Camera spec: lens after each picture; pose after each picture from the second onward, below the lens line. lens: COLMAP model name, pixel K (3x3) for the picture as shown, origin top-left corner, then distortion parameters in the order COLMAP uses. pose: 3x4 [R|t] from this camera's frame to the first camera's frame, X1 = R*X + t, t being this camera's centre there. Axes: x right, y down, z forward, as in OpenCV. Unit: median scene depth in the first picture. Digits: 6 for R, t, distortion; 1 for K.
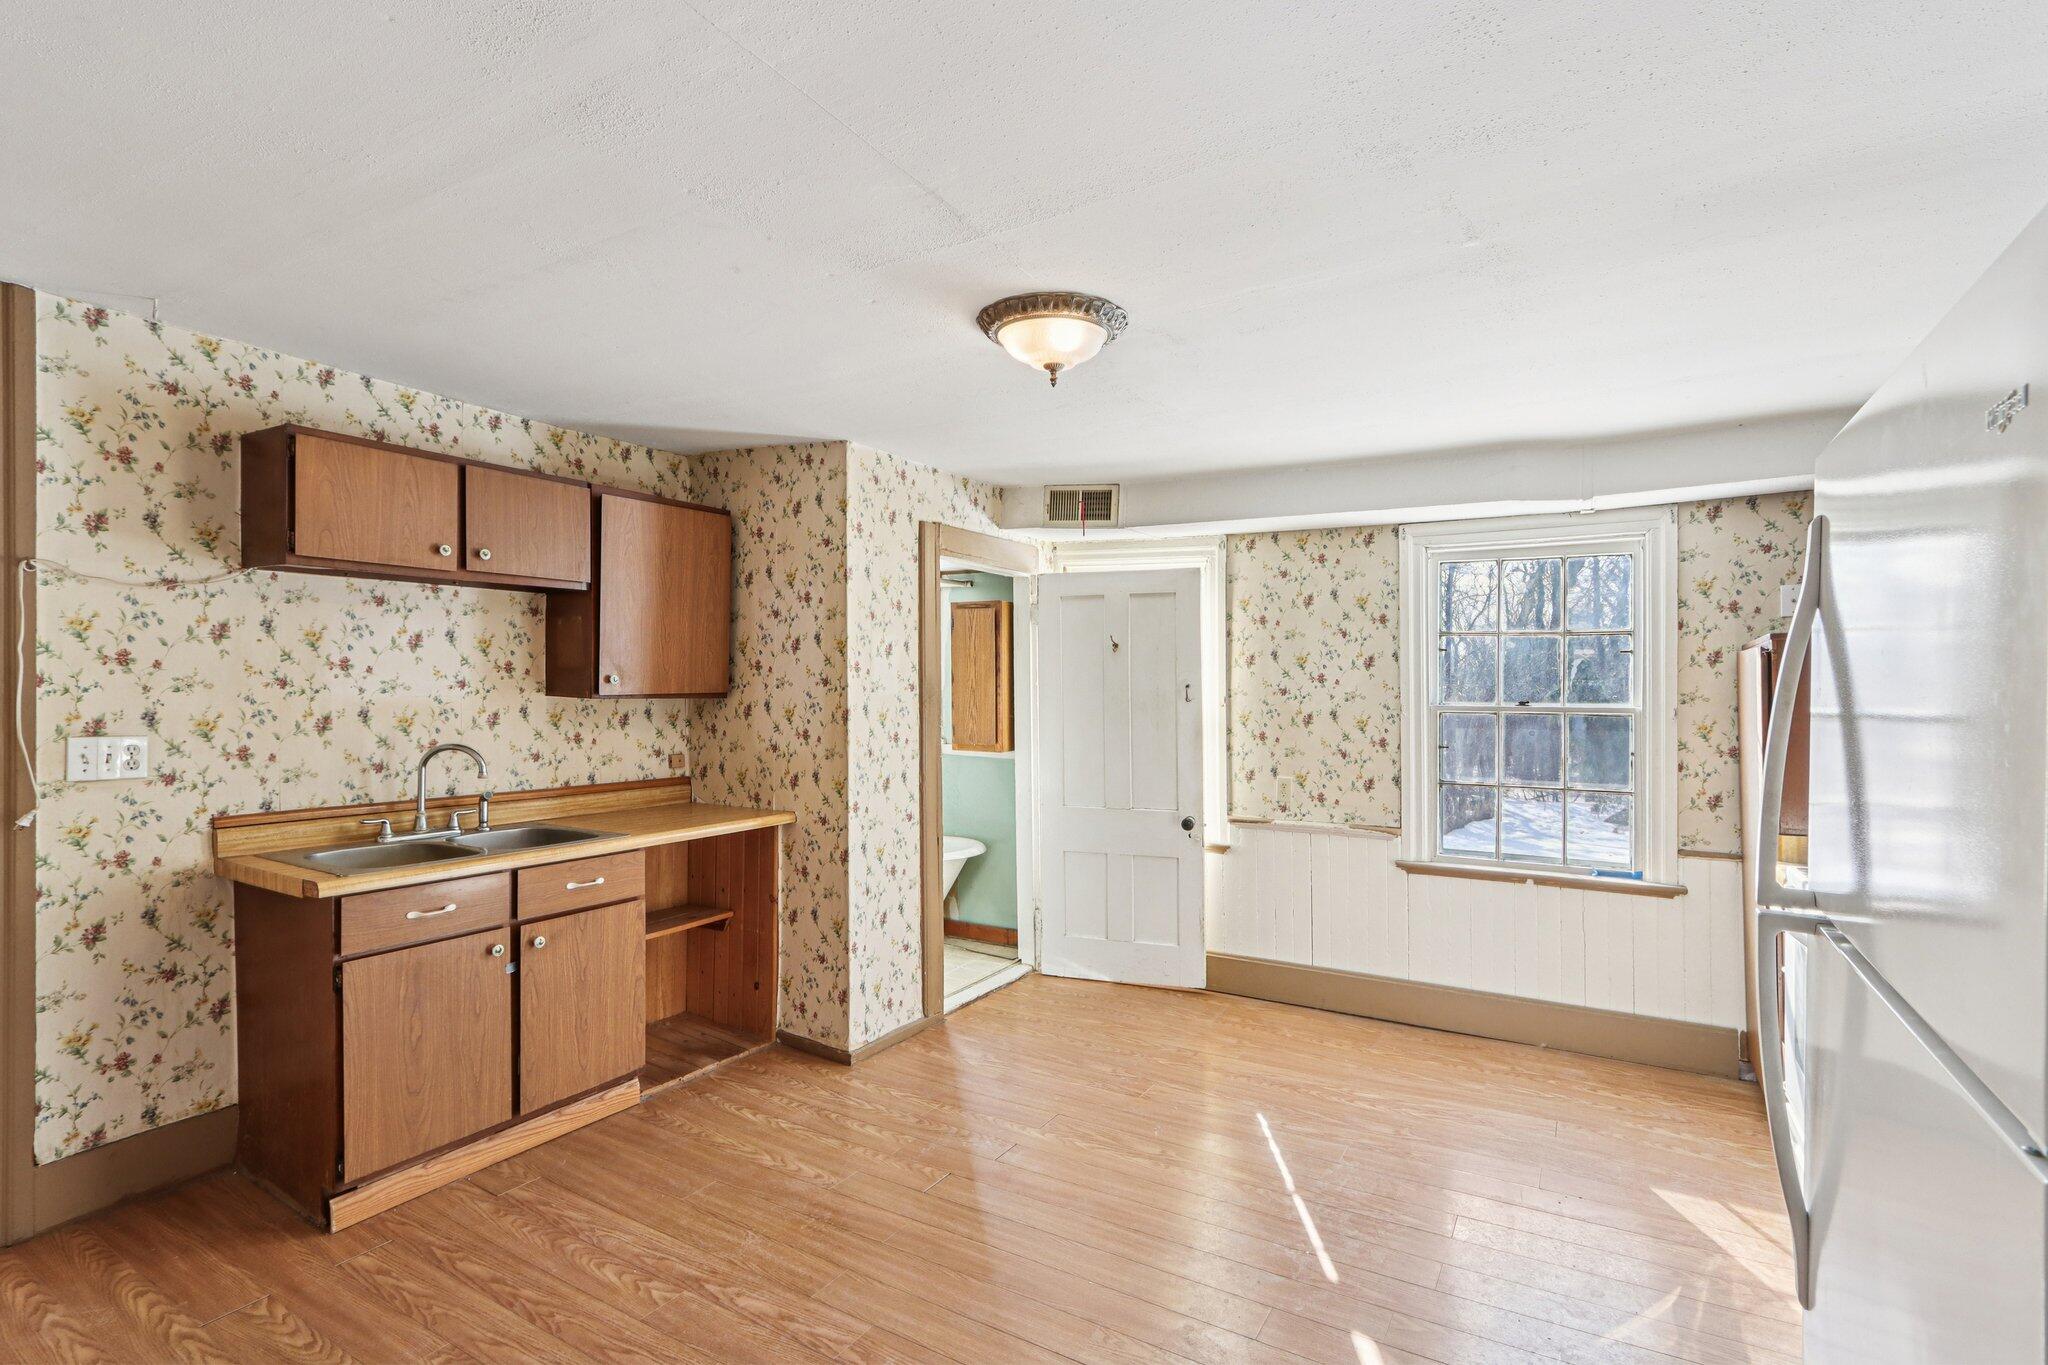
lens RADIAL K [[959.7, 0, 1021.9], [0, 959.7, 679.6], [0, 0, 1]] dist [-0.010497, 0.006861]
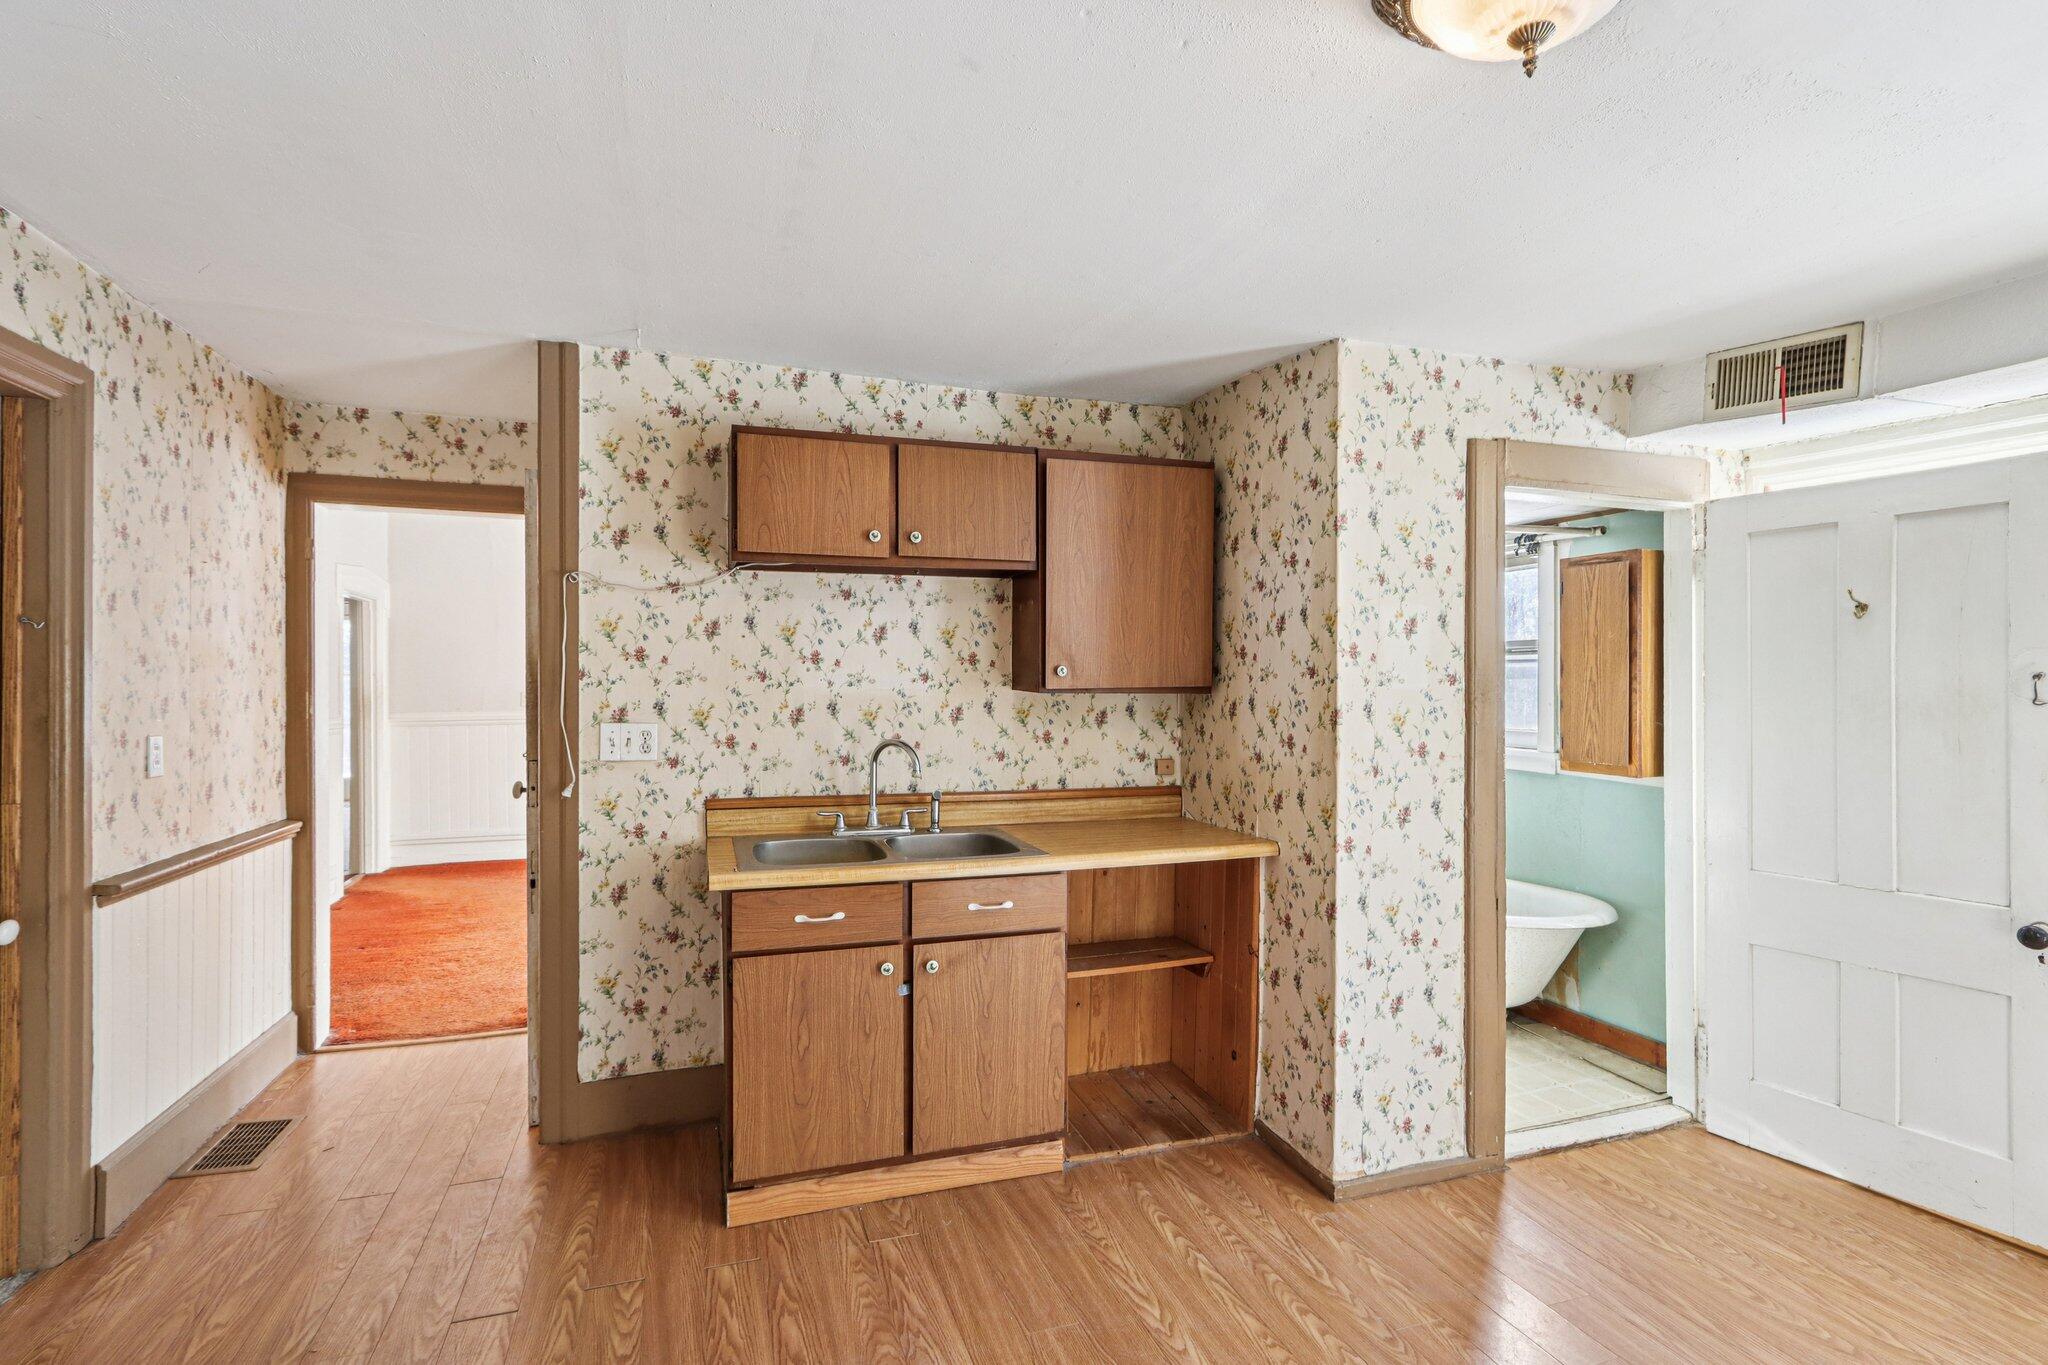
lens RADIAL K [[959.7, 0, 1024.4], [0, 959.7, 692.2], [0, 0, 1]] dist [-0.010497, 0.006861]
pose [[0.767158, 0.004977, -0.641439, 0.105631], [0.005859, 0.999874, 0.014765, 0.005976], [0.641431, -0.015086, 0.767032, 0.304947]]
